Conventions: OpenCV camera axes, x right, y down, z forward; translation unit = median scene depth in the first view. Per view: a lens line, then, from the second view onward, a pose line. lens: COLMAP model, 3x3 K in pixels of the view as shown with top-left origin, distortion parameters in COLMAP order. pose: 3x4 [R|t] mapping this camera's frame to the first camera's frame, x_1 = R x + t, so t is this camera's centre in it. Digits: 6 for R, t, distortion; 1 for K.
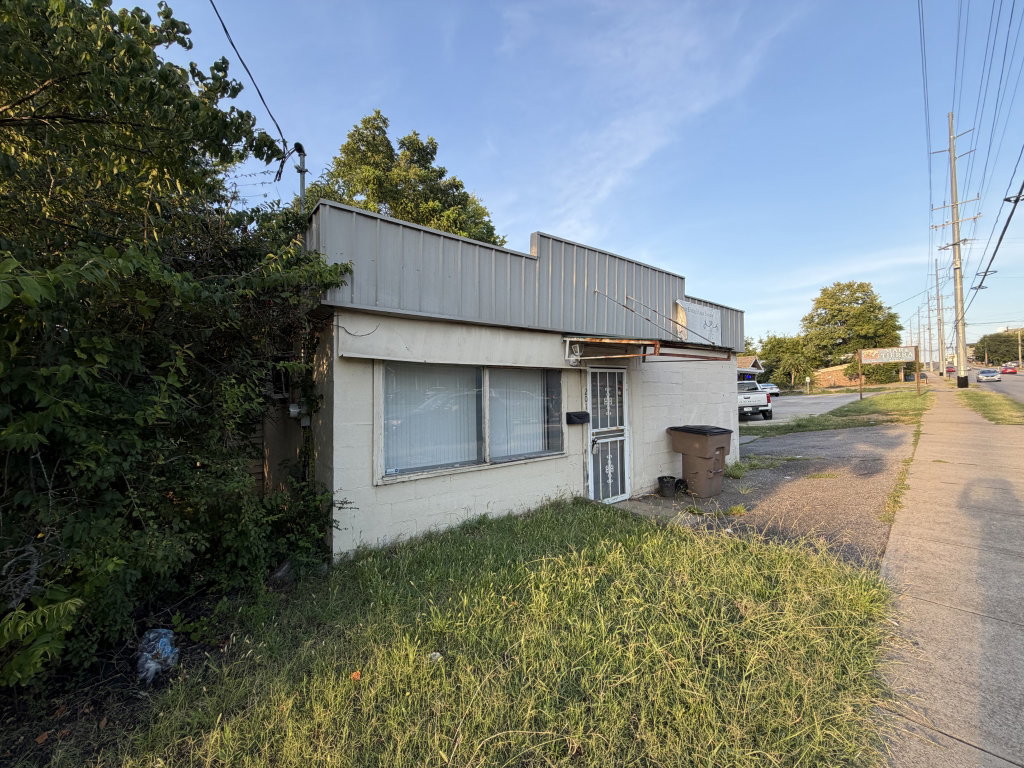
lens RADIAL K [[407.2, 0, 509.4], [0, 407.2, 383.6], [0, 0, 1]] dist [0.000201, 0.000343]
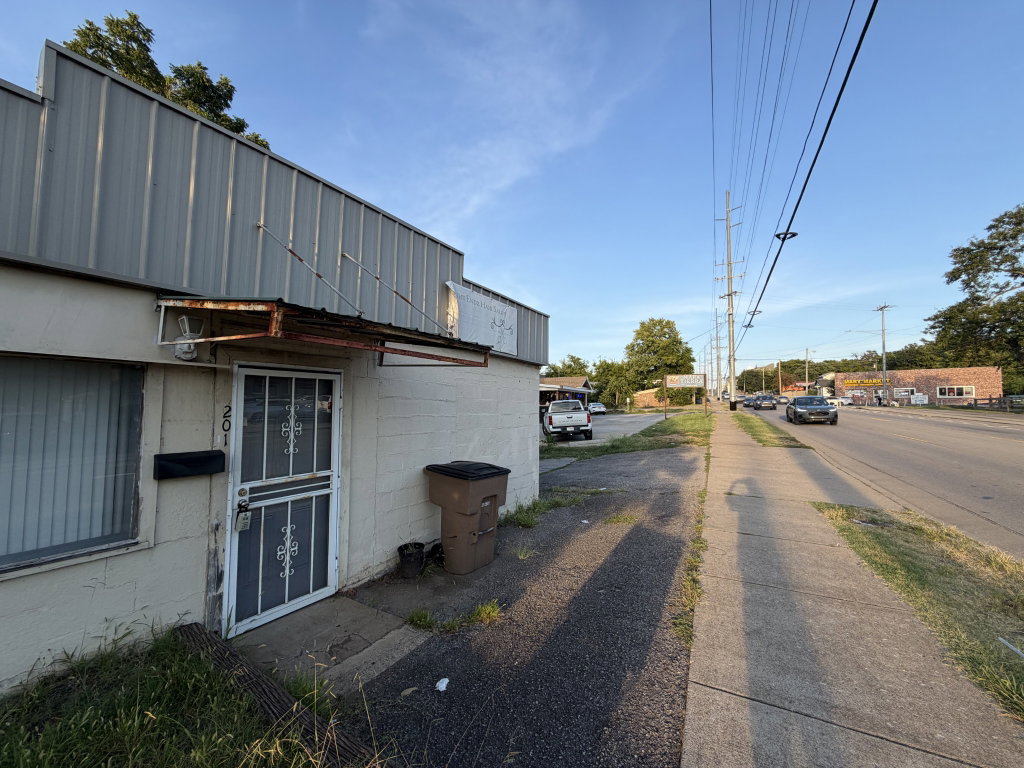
lens RADIAL K [[407.2, 0, 509.4], [0, 407.2, 383.6], [0, 0, 1]] dist [0.000201, 0.000343]
pose [[0.941390, 0.043078, 0.334559, 0.149227], [-0.031610, 0.998714, -0.039649, -0.002951], [-0.335837, 0.026749, 0.941540, 0.162845]]
